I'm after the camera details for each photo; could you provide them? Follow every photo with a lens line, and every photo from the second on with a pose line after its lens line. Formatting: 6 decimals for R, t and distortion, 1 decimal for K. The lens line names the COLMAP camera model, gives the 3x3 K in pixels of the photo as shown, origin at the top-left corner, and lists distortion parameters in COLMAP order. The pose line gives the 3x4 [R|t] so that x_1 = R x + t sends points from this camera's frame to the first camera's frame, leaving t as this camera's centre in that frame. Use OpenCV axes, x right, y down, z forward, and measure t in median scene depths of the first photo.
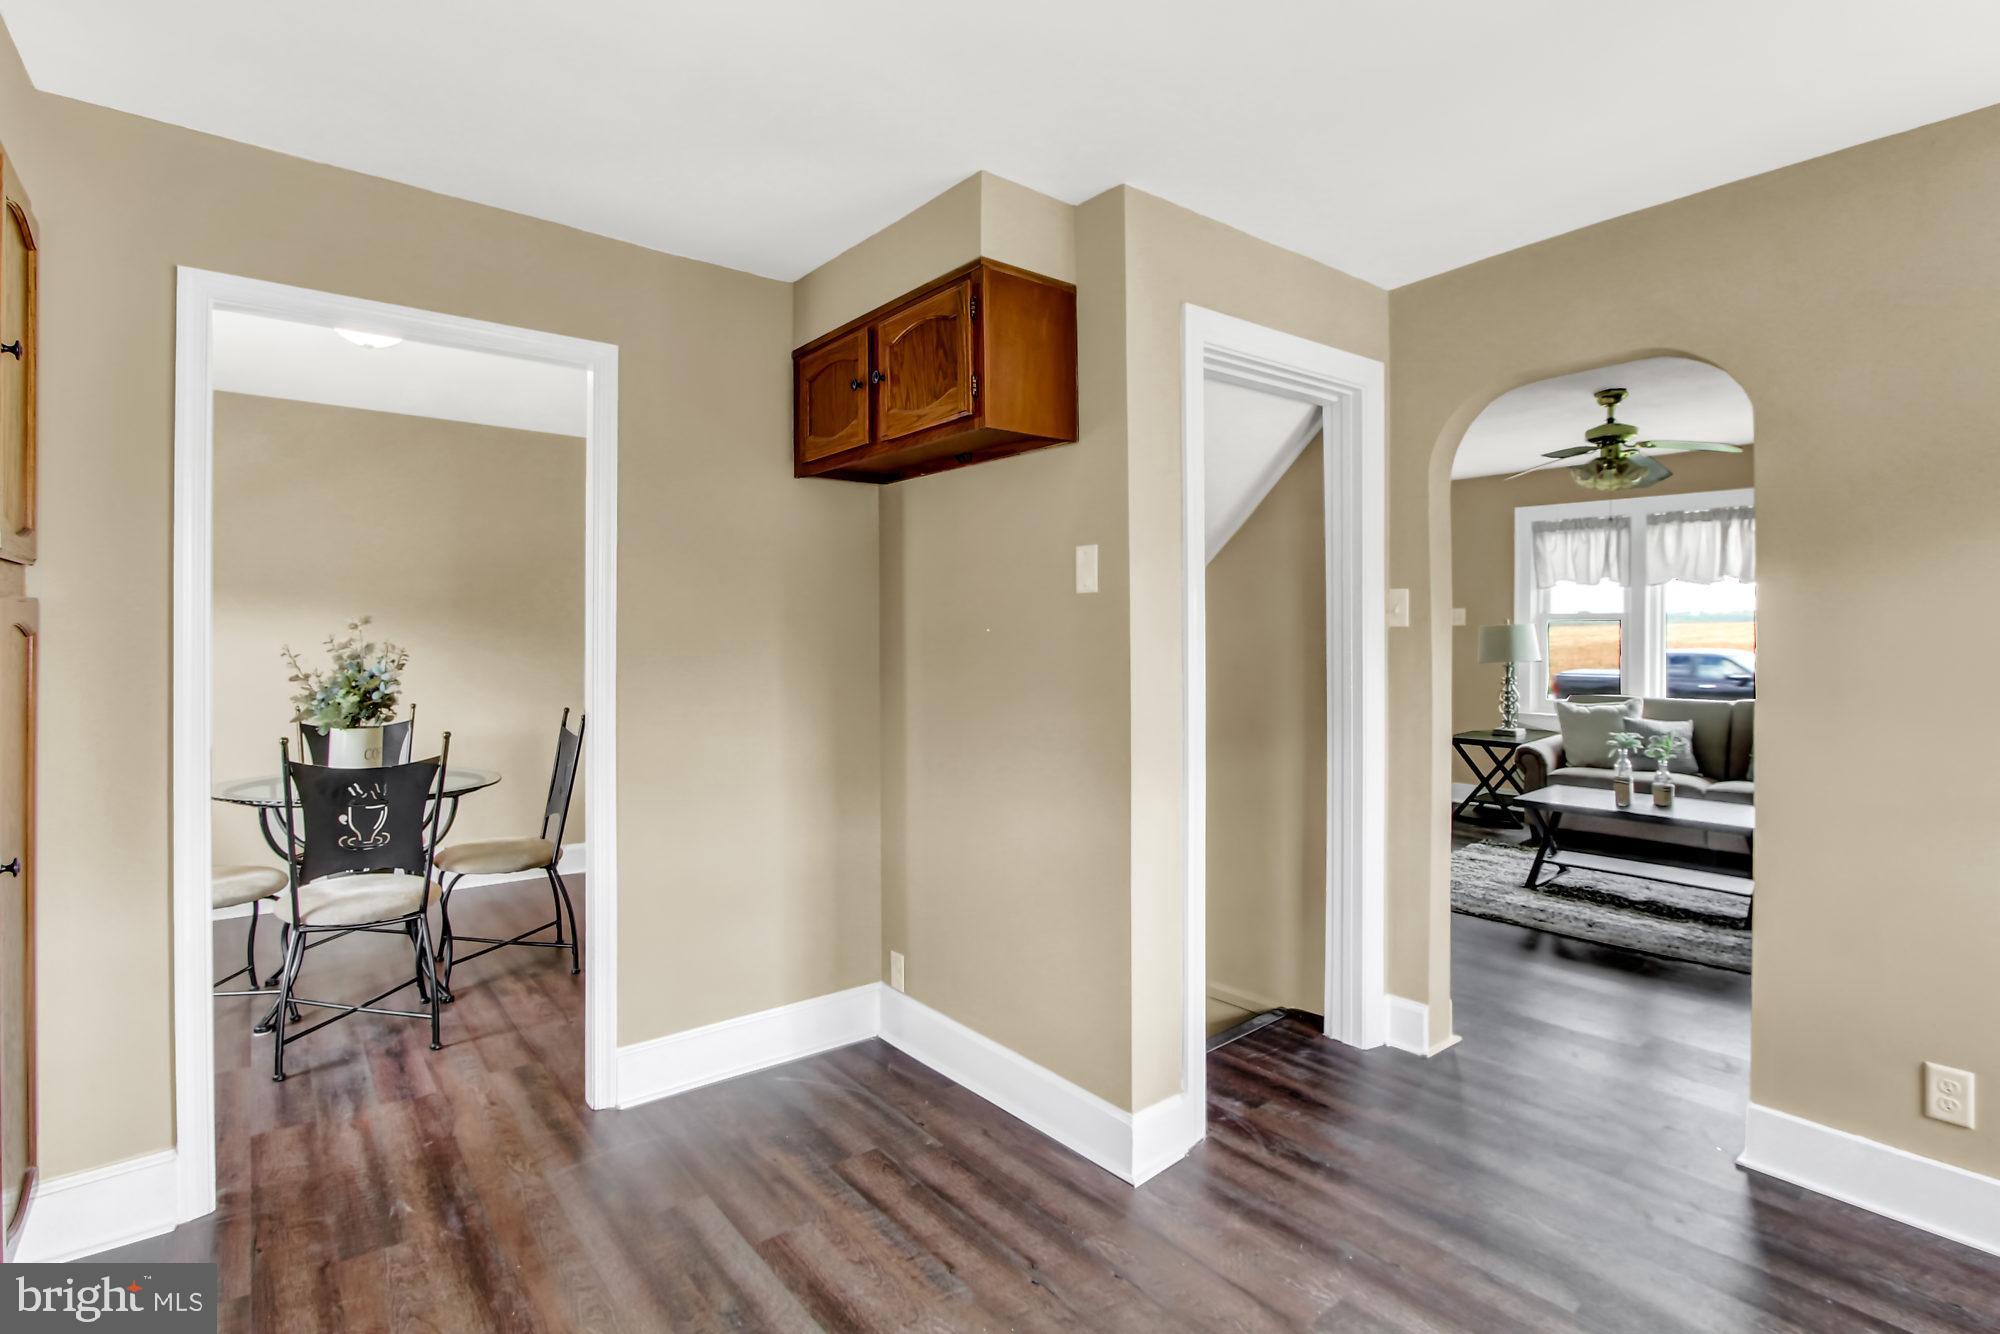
lens RADIAL K [[932.0, 0, 968.2], [0, 932.0, 654.2], [0, 0, 1]] dist [-0.021491, 0.000311]
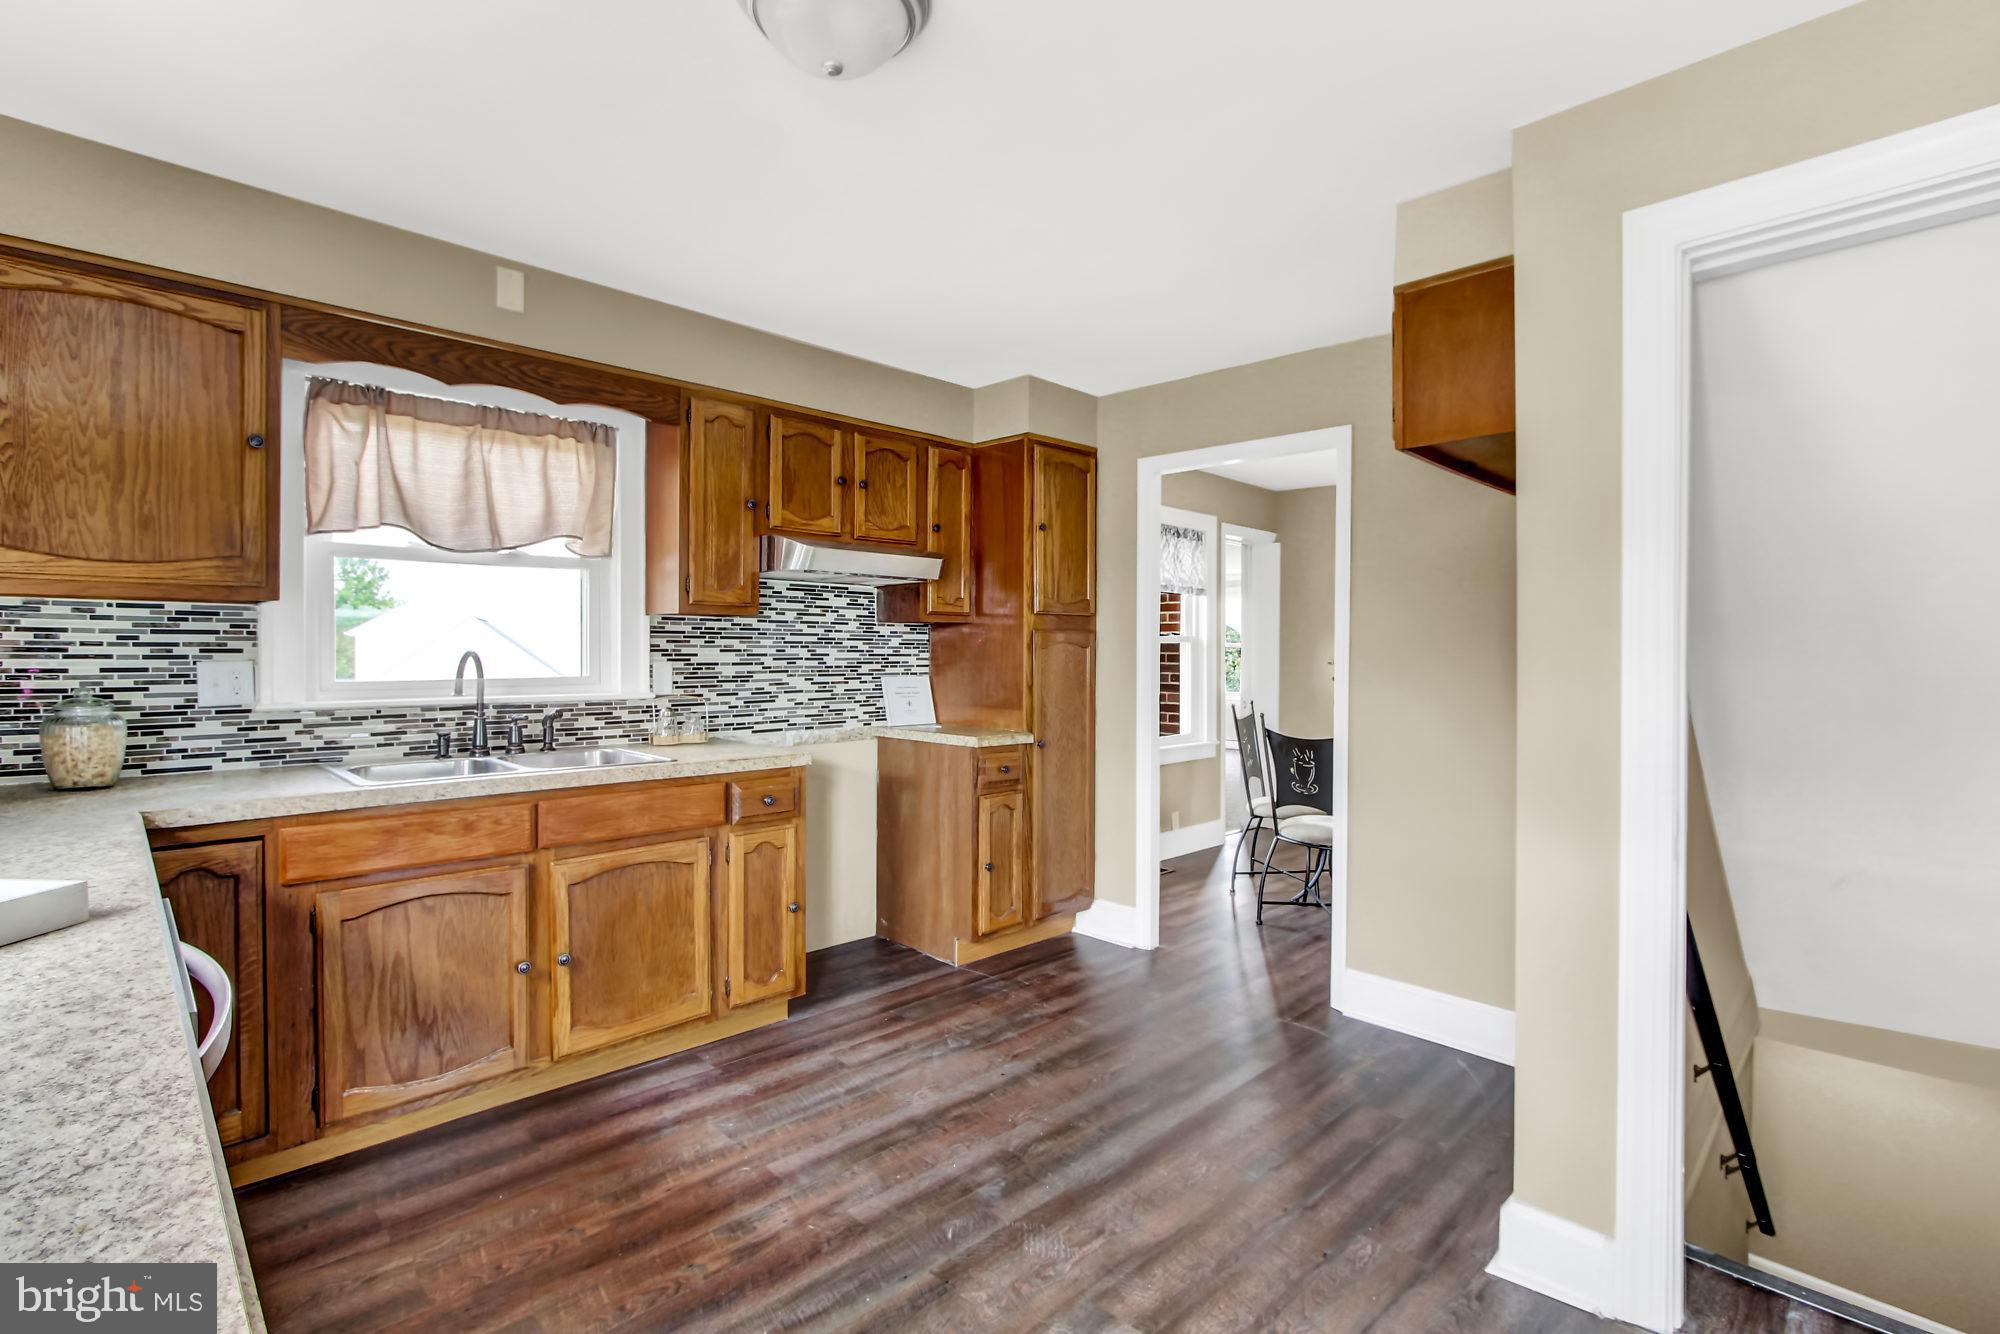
lens RADIAL K [[932.0, 0, 968.2], [0, 932.0, 654.2], [0, 0, 1]] dist [-0.021491, 0.000311]
pose [[0.084013, 0.000813, -0.996464, 0.867825], [-0.015336, 0.999882, -0.000478, -0.003803], [0.996347, 0.015322, 0.084016, 0.364070]]
